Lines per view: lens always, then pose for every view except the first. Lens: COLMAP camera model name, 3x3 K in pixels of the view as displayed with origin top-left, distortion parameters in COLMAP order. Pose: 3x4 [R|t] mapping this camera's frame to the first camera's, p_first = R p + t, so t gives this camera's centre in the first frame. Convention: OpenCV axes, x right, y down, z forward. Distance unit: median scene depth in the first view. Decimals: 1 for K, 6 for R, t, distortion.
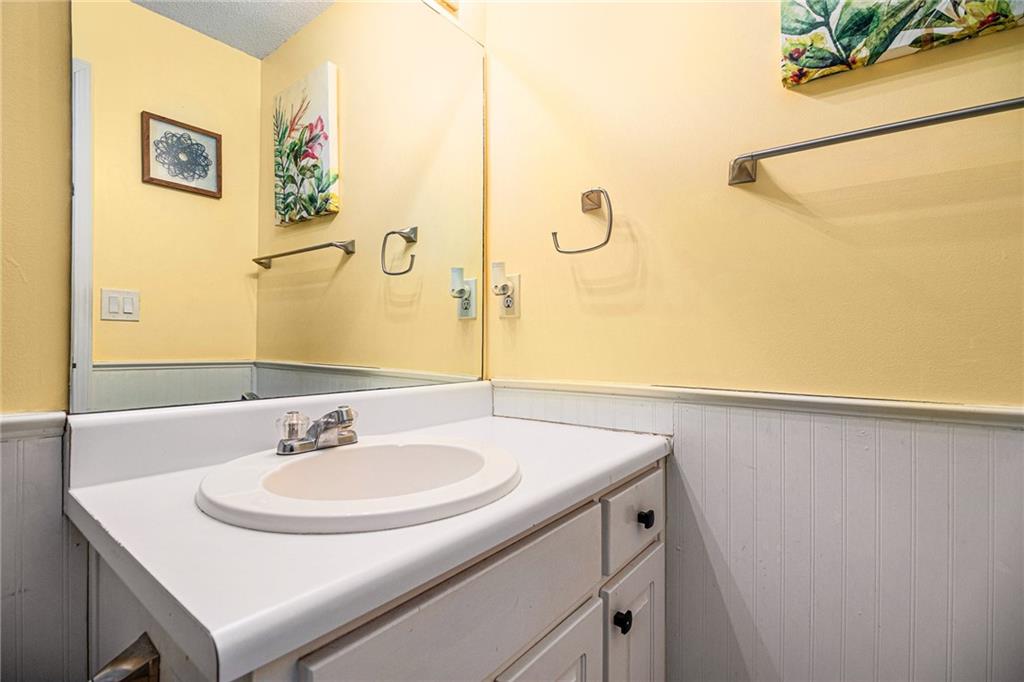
lens RADIAL K [[467.4, 0, 537.3], [0, 467.4, 342.7], [0, 0, 1]] dist [0.009191, -0.000381]
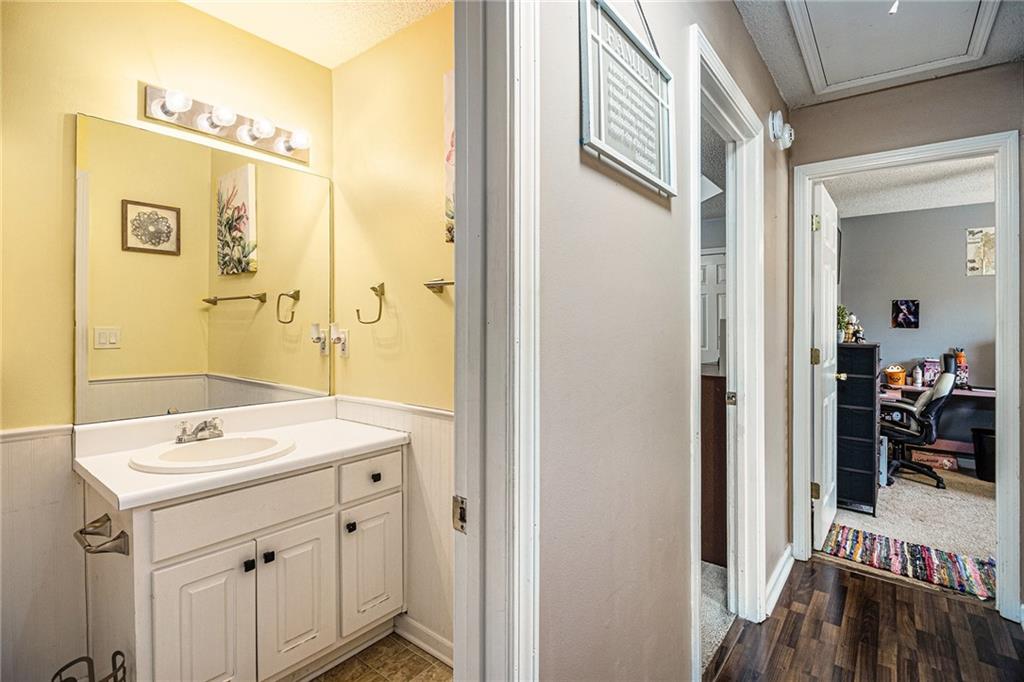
lens RADIAL K [[477.3, 0, 525.4], [0, 477.3, 336.7], [0, 0, 1]] dist [0.014652, -0.014195]
pose [[0.999556, -0.004290, -0.029496, 0.425525], [0.004765, 0.999860, 0.016043, -0.101951], [0.029423, -0.016176, 0.999436, -0.419342]]
